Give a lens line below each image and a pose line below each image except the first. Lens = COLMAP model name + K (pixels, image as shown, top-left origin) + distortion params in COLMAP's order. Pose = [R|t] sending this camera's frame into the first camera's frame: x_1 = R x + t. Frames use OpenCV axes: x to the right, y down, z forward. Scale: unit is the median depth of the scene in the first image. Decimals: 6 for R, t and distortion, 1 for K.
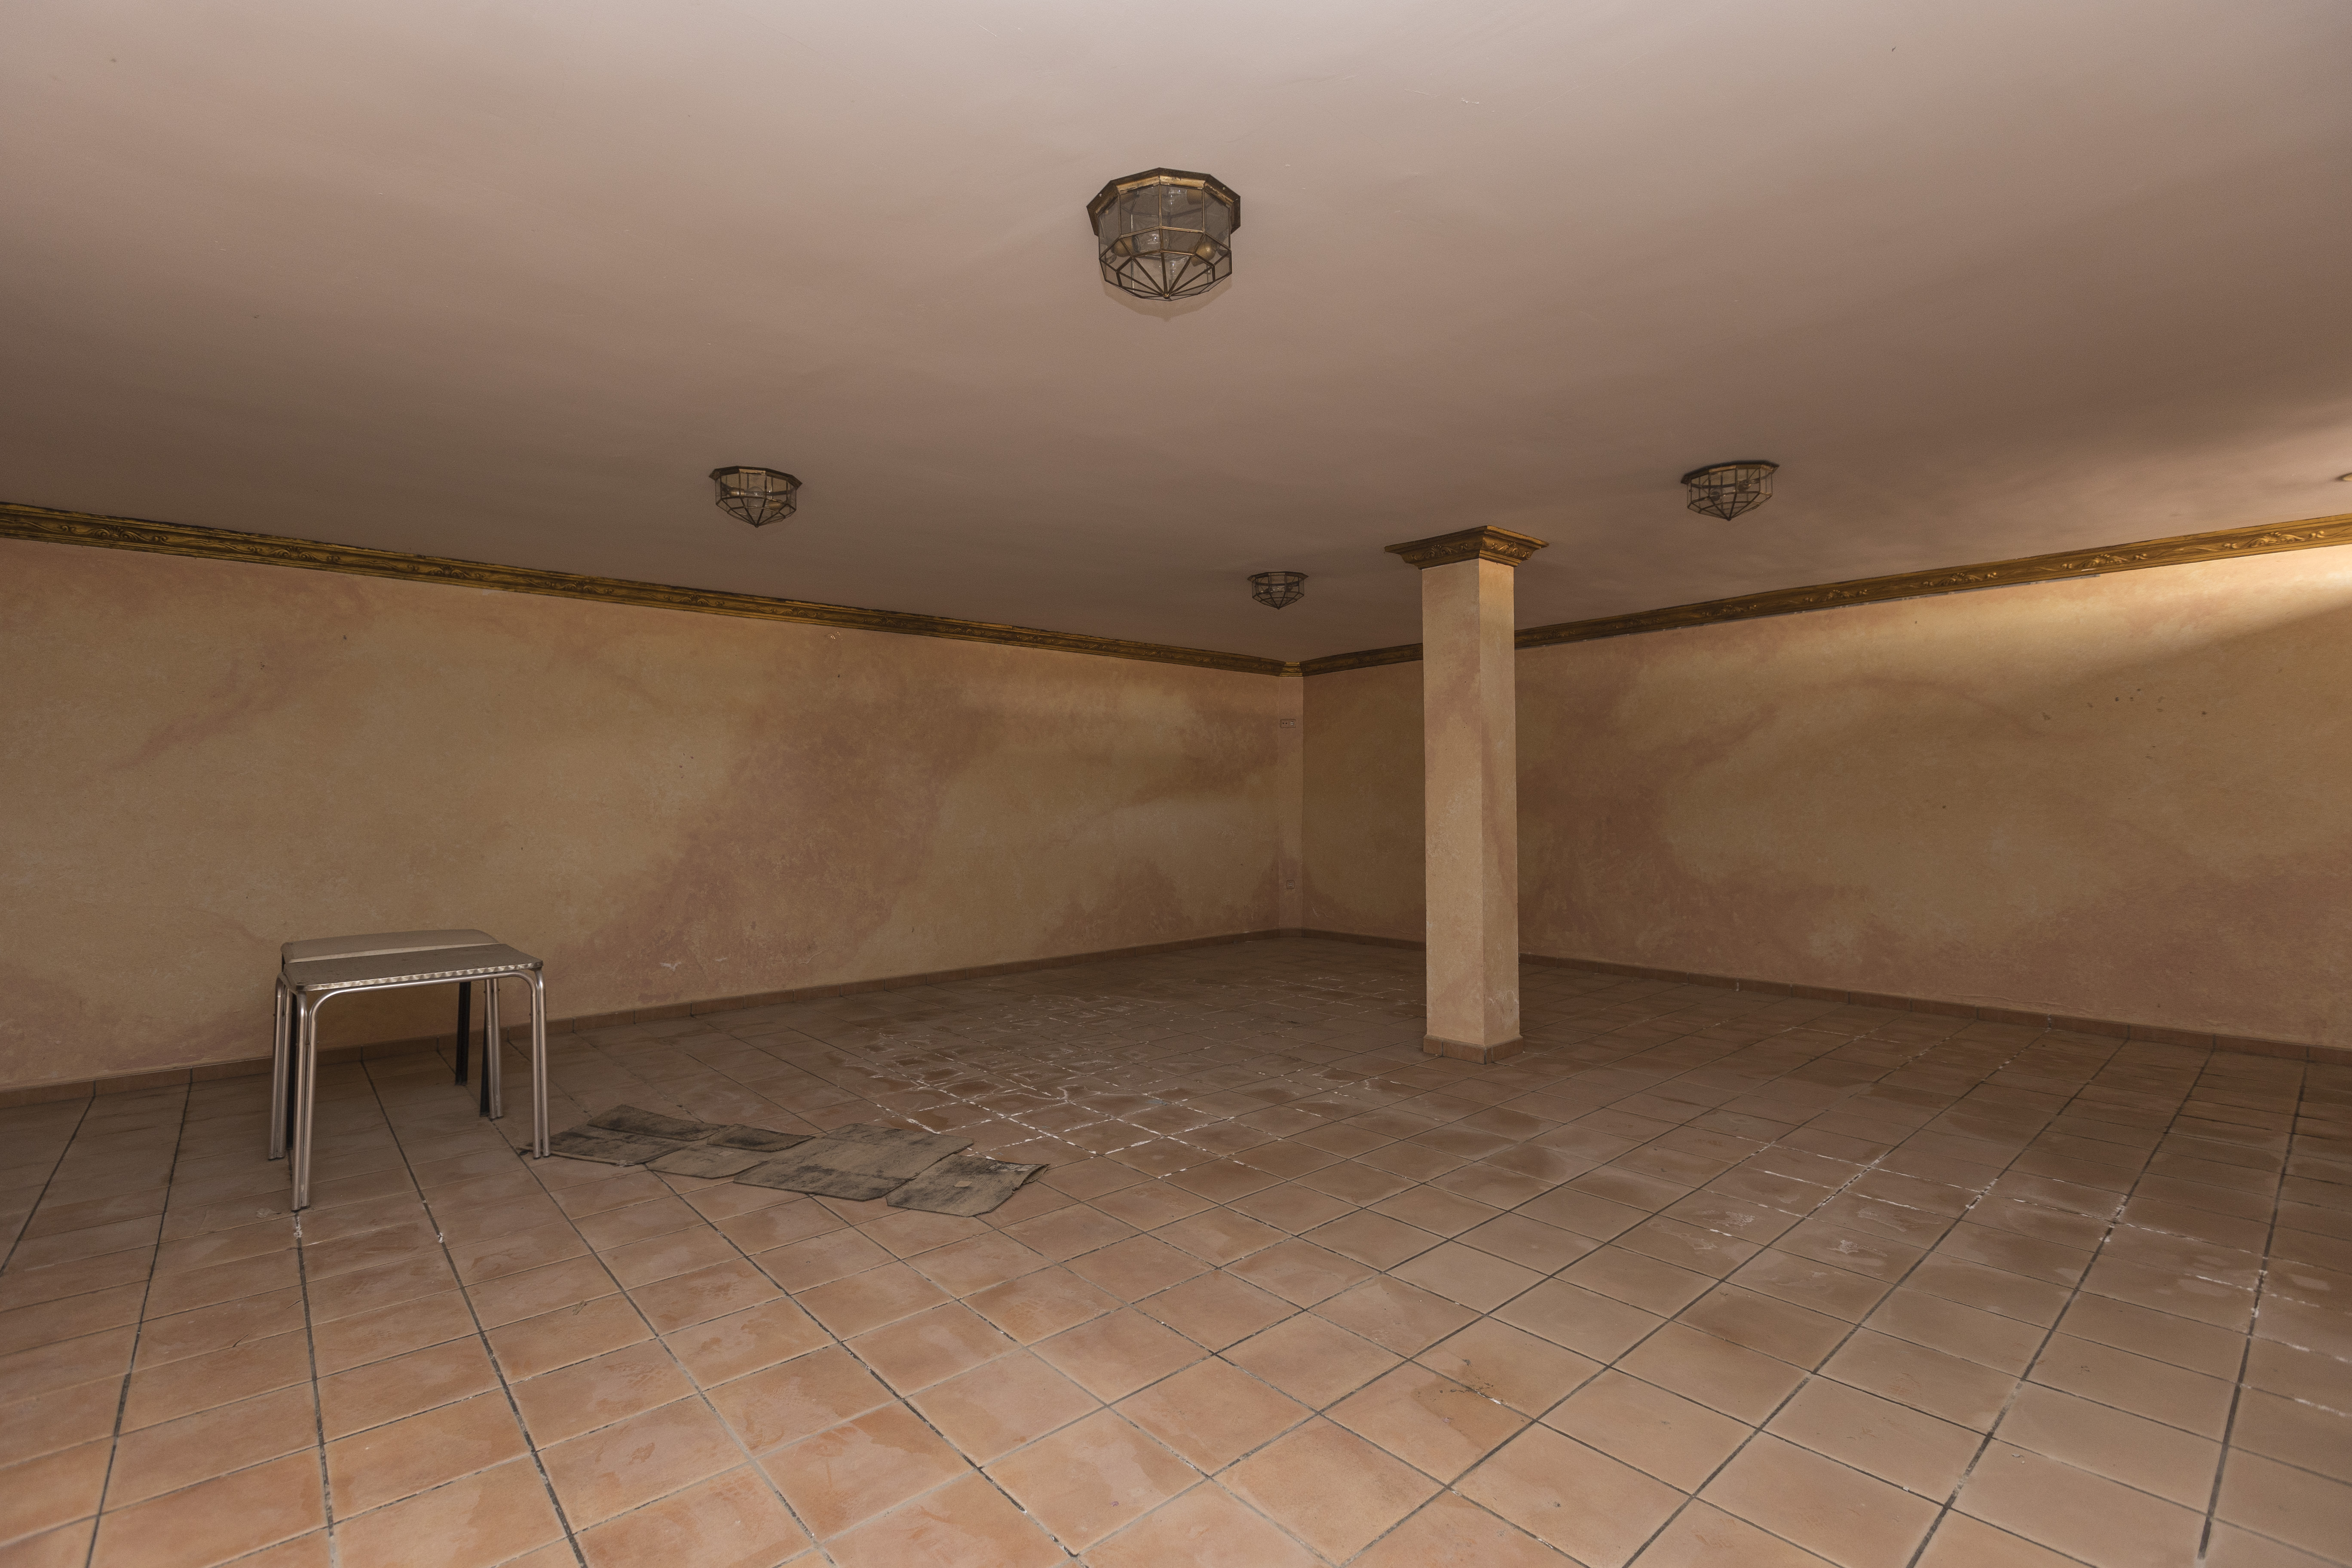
lens RADIAL K [[1043.0, 0, 1176.0], [0, 1043.0, 784.0], [0, 0, 1]] dist [-0.009549, -0.000446]
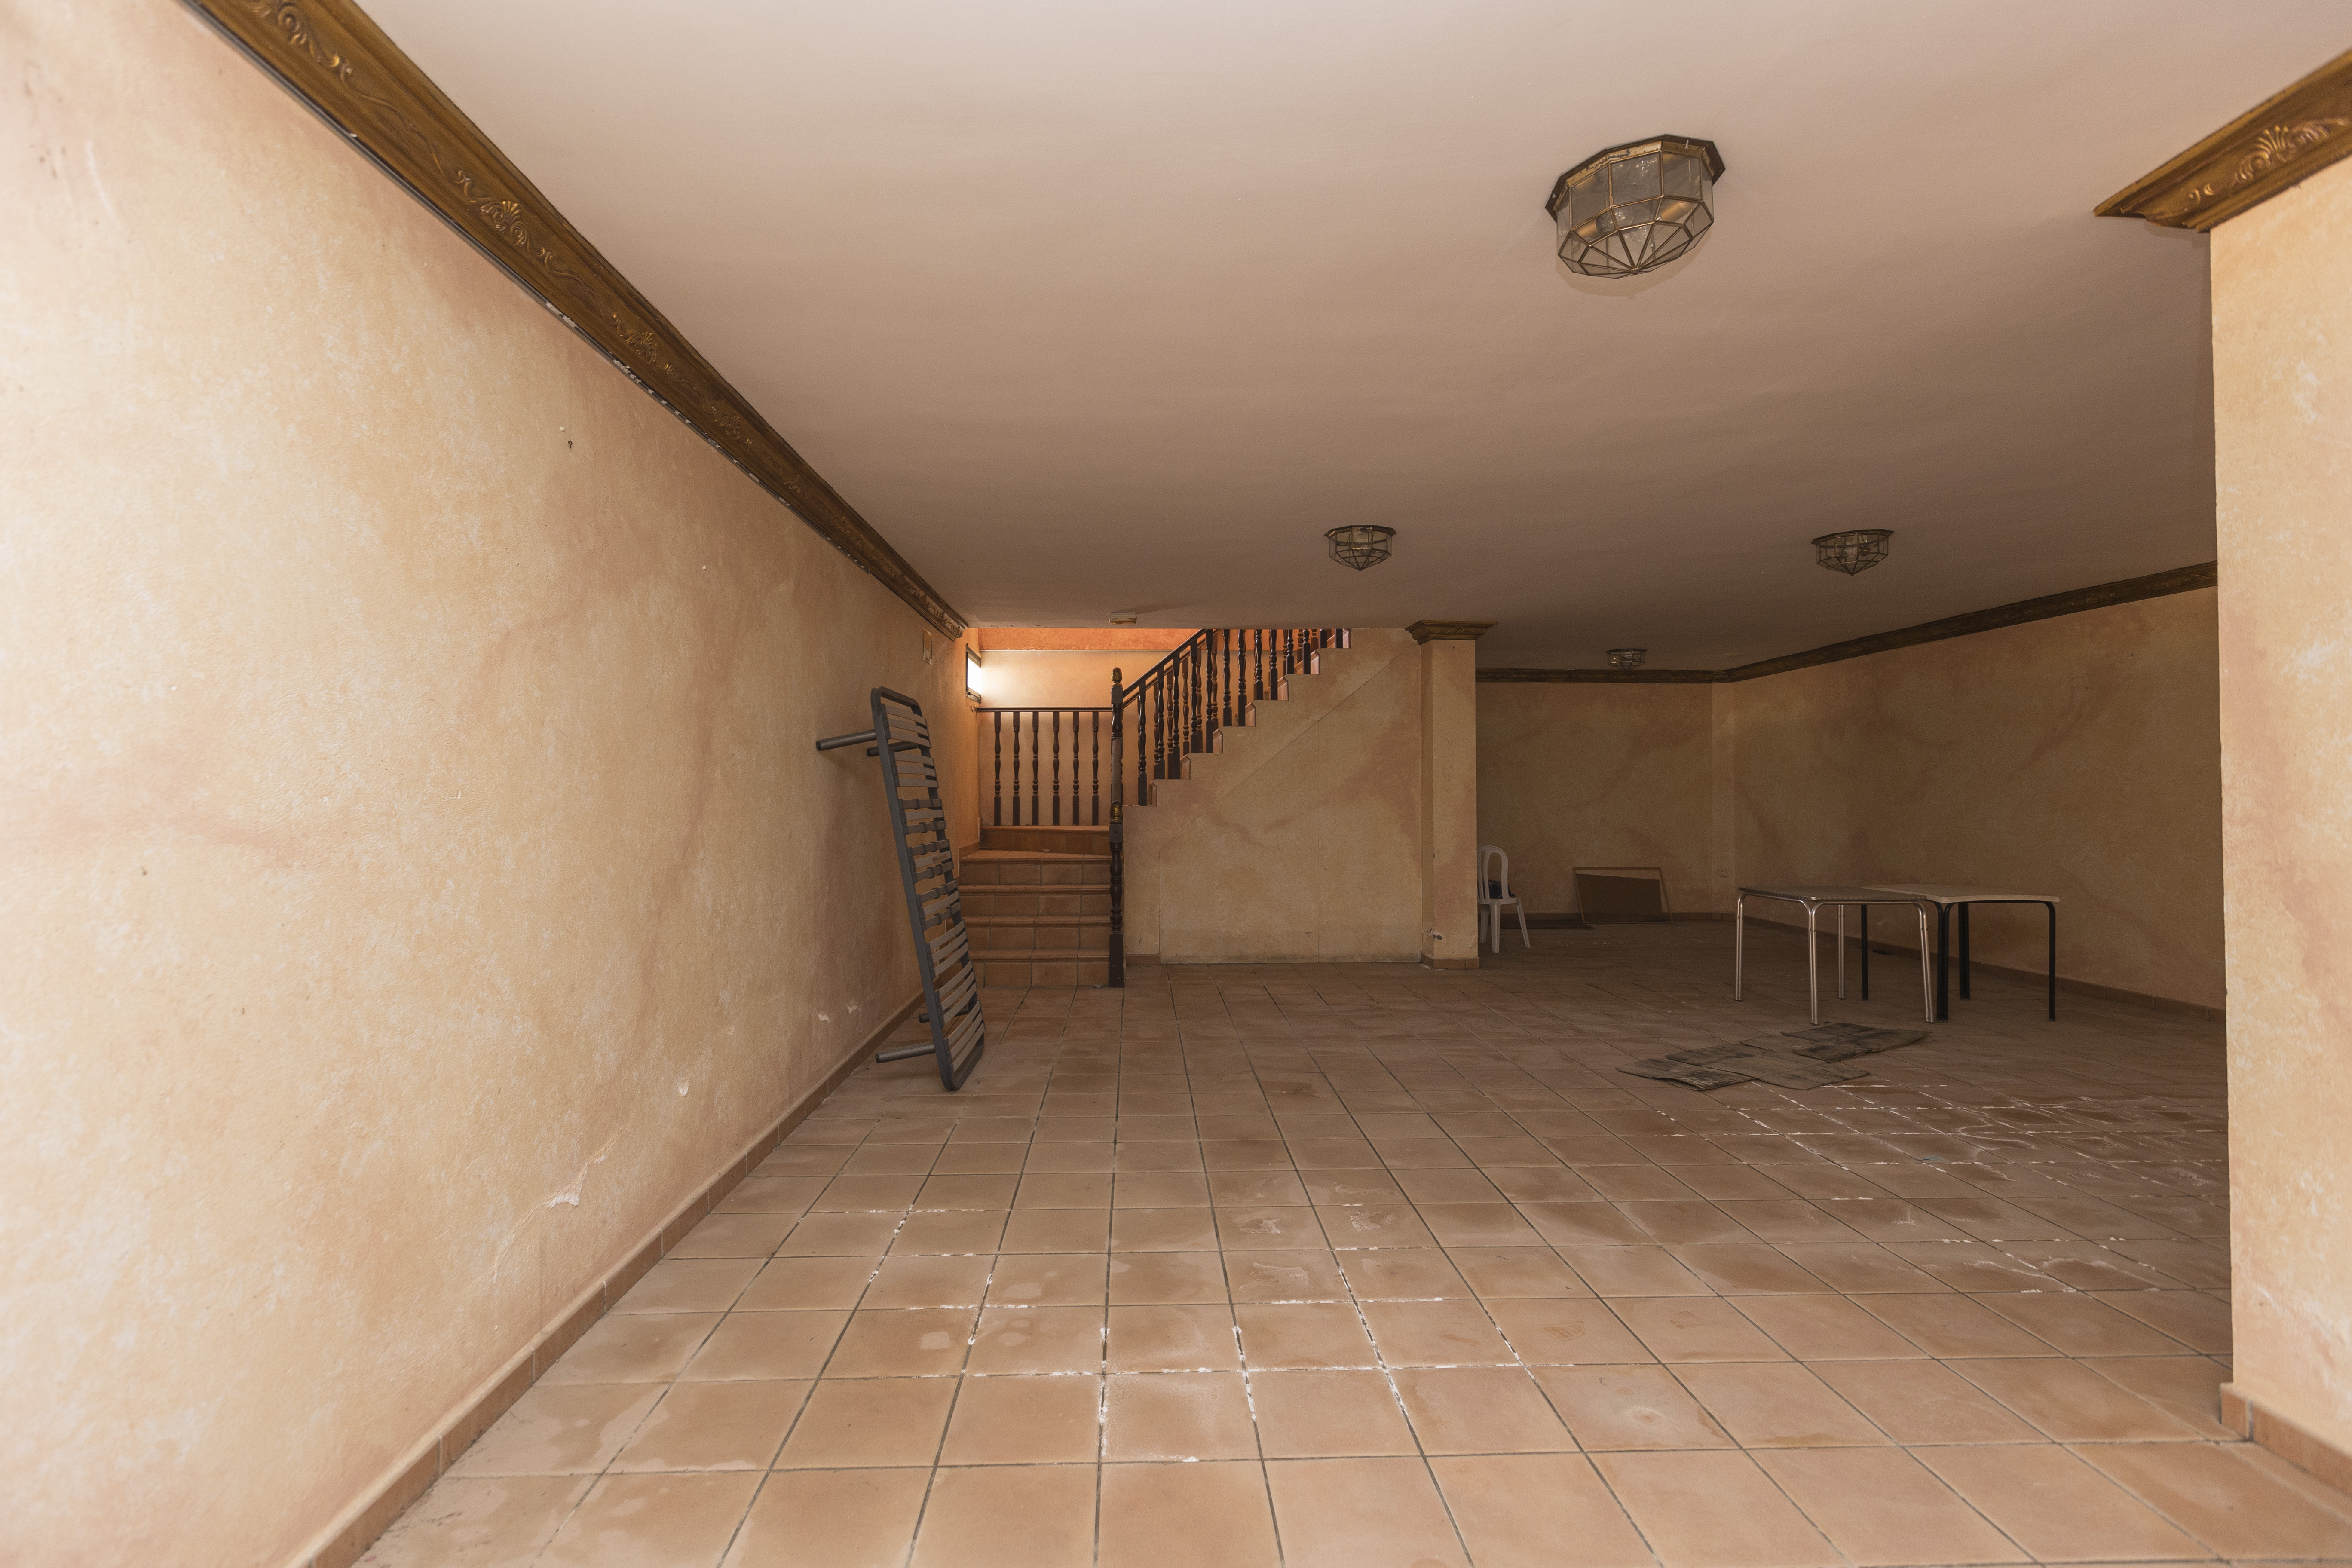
lens RADIAL K [[1043.0, 0, 1176.0], [0, 1043.0, 784.0], [0, 0, 1]] dist [-0.009549, -0.000446]
pose [[-0.626048, 0.002739, -0.779779, 1.344783], [0.022210, 0.999651, -0.014320, 0.003007], [0.779468, -0.026284, -0.625891, 1.400453]]
